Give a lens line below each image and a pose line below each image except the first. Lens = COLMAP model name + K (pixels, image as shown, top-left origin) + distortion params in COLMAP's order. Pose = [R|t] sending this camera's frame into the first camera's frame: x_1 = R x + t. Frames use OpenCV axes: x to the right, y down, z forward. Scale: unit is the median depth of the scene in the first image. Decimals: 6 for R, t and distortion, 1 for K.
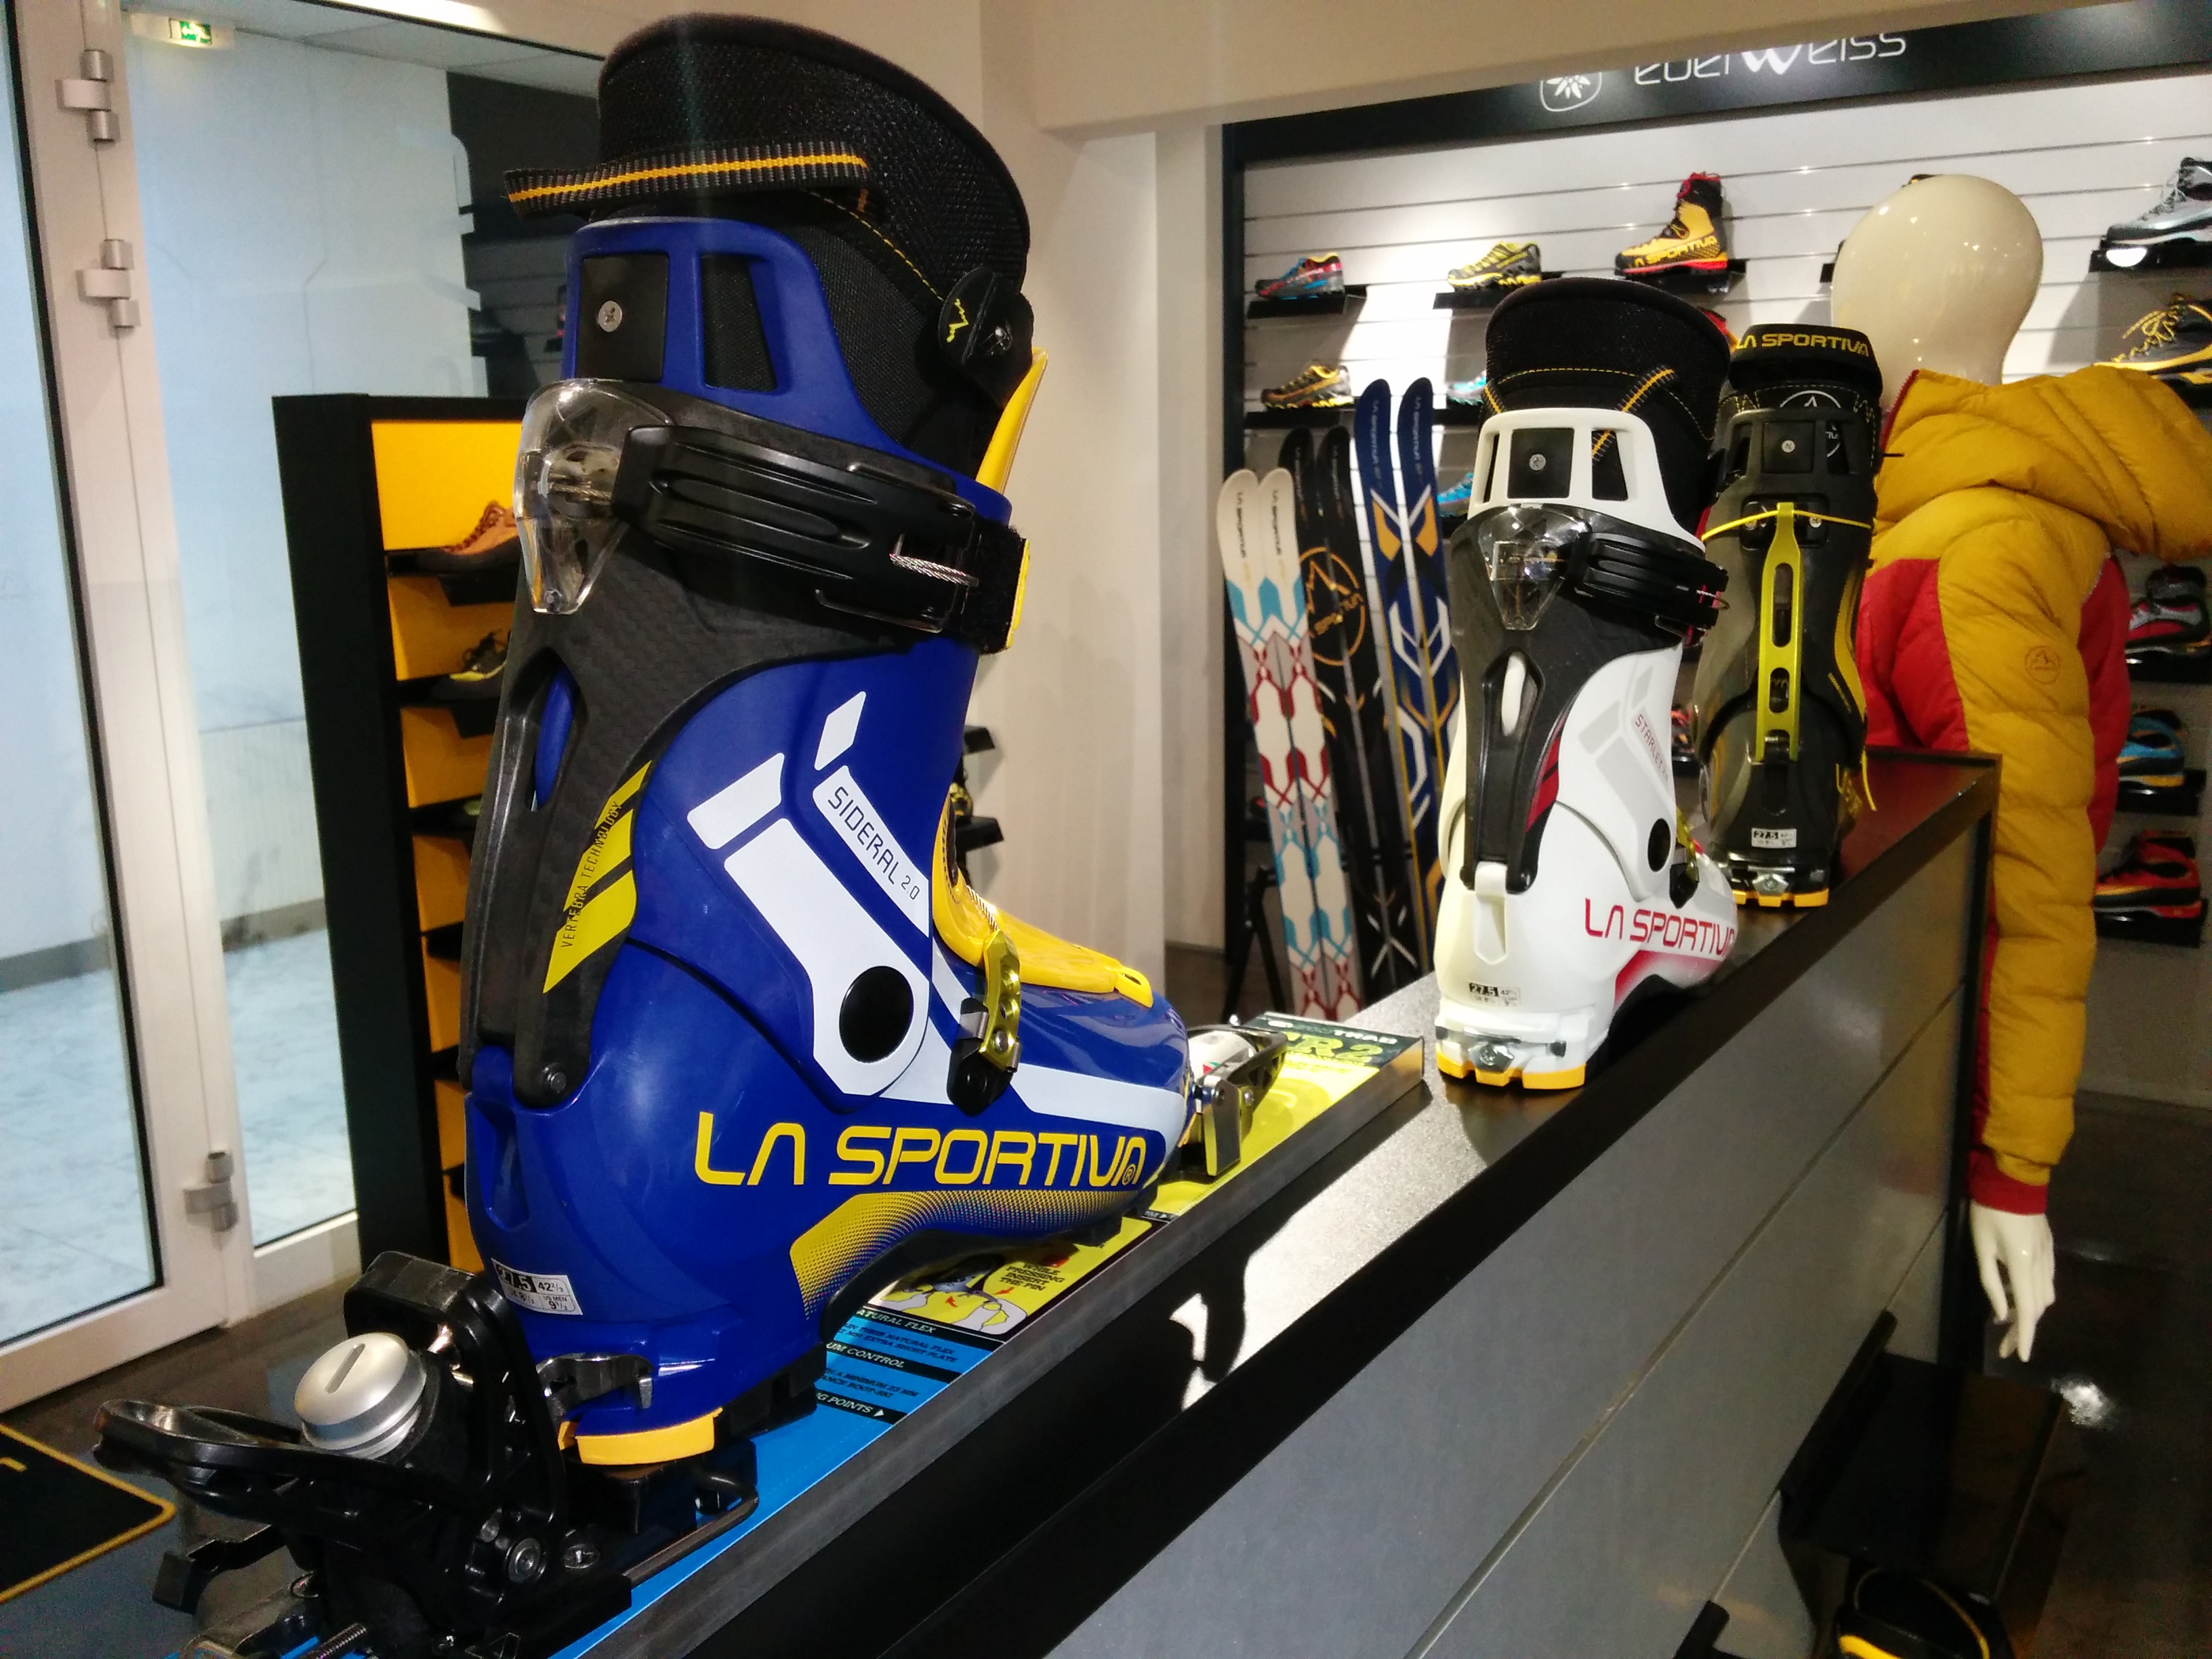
lens RADIAL K [[1935.0, 0, 1137.5], [0, 1935.0, 825.5], [0, 0, 1]] dist [0.072324, -0.115307]
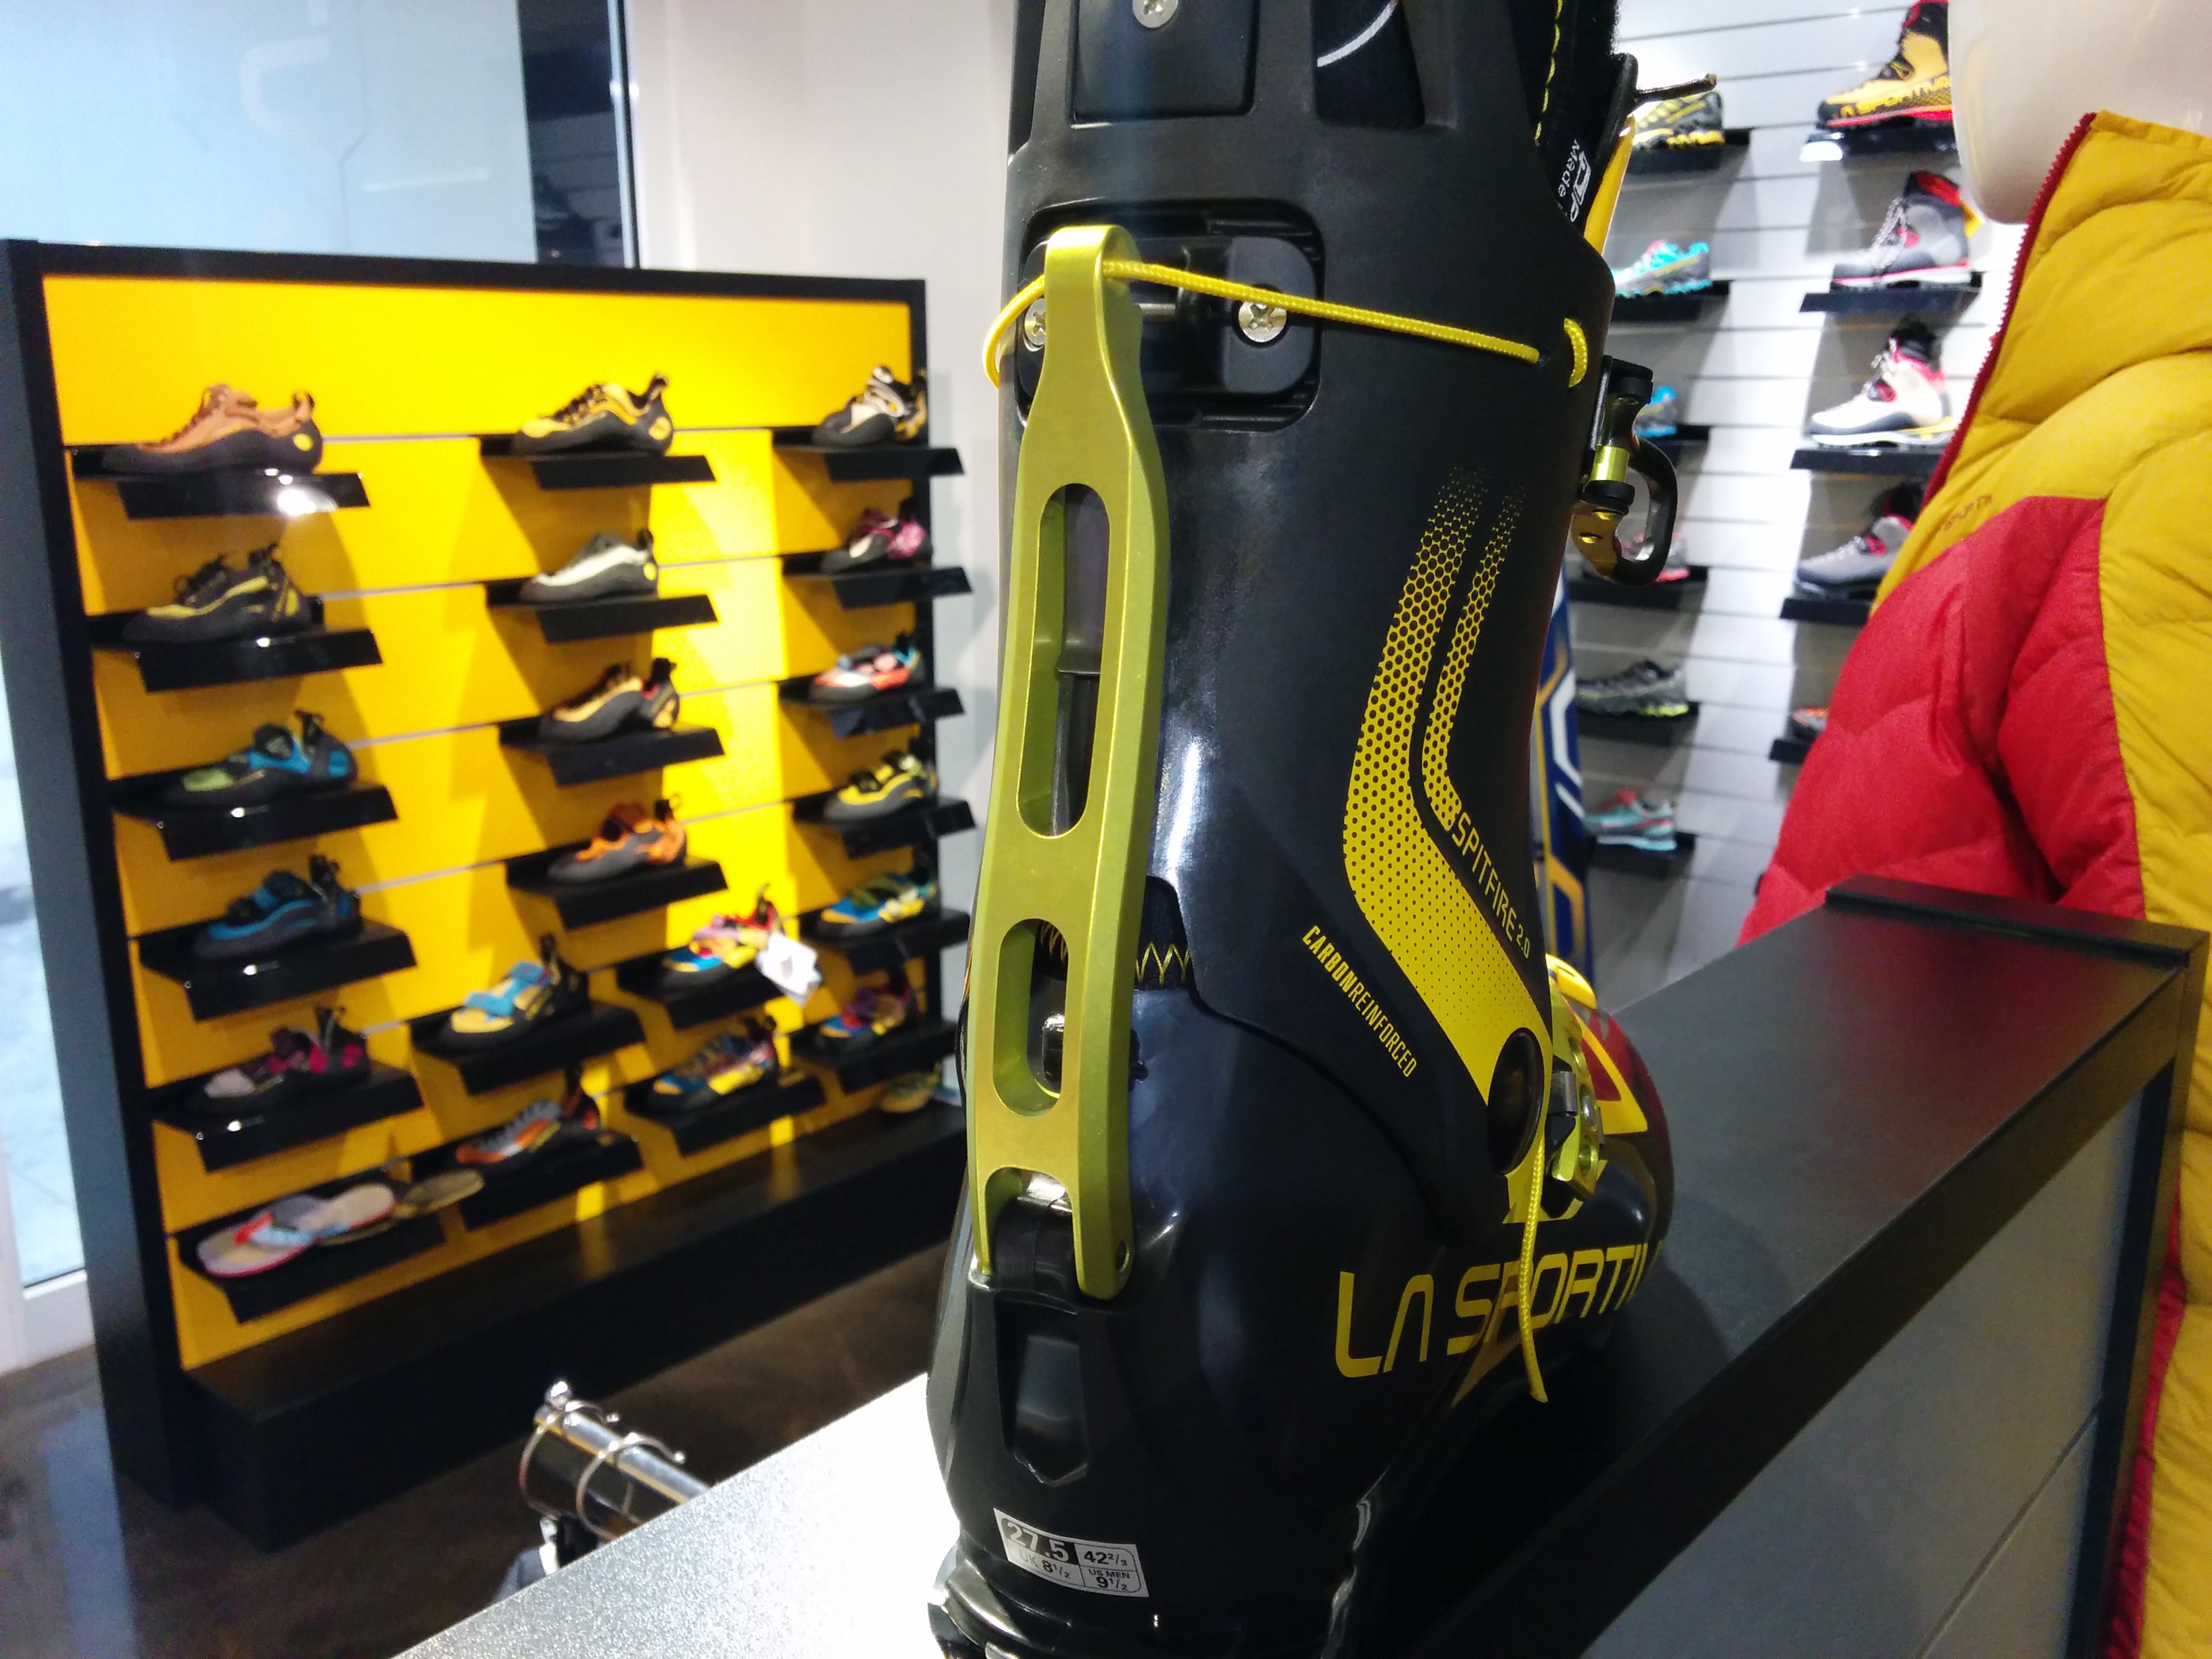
lens RADIAL K [[1935.0, 0, 1137.7], [0, 1935.0, 829.8], [0, 0, 1]] dist [0.072324, -0.115307]
pose [[0.991016, 0.043956, -0.126317, 0.225257], [-0.039005, 0.998381, 0.041403, -0.062184], [0.127933, -0.036104, 0.991125, 0.463142]]
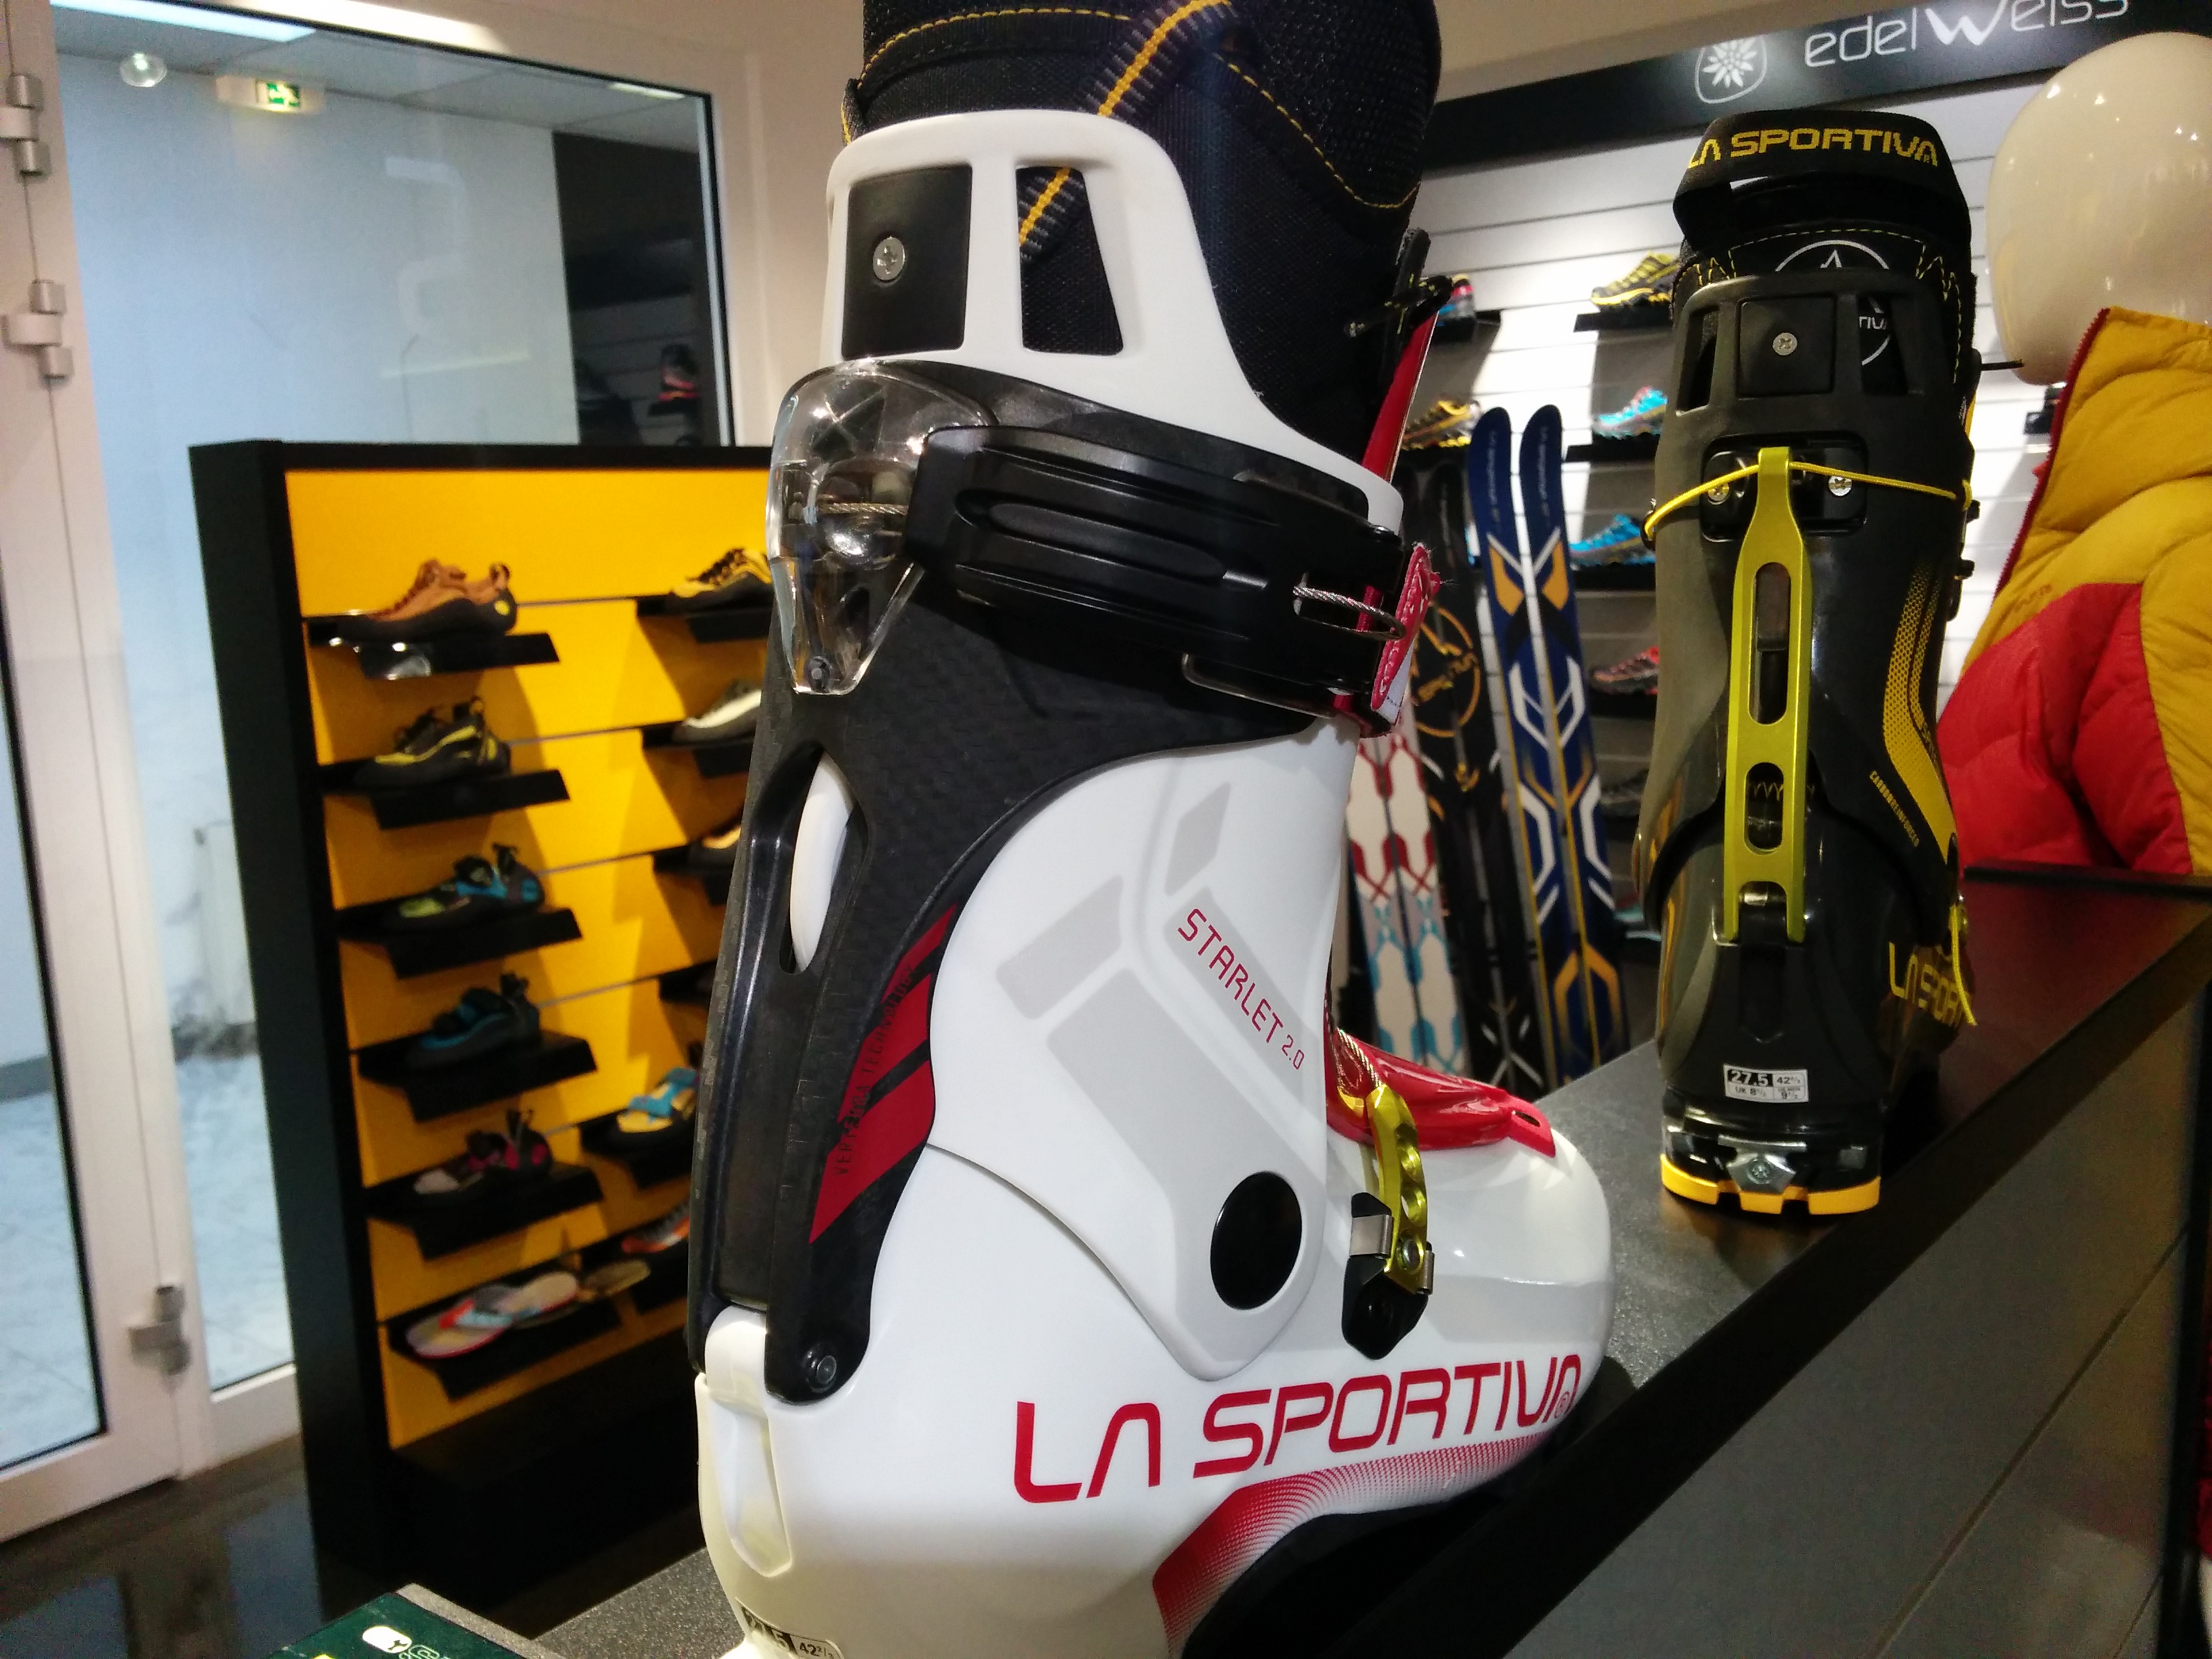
lens RADIAL K [[1935.0, 0, 1115.4], [0, 1935.0, 844.5], [0, 0, 1]] dist [0.072324, -0.115307]
pose [[0.993091, -0.001042, -0.117339, 0.132312], [-0.001946, 0.999677, -0.025352, -0.027694], [0.117328, 0.025405, 0.992768, 0.280660]]
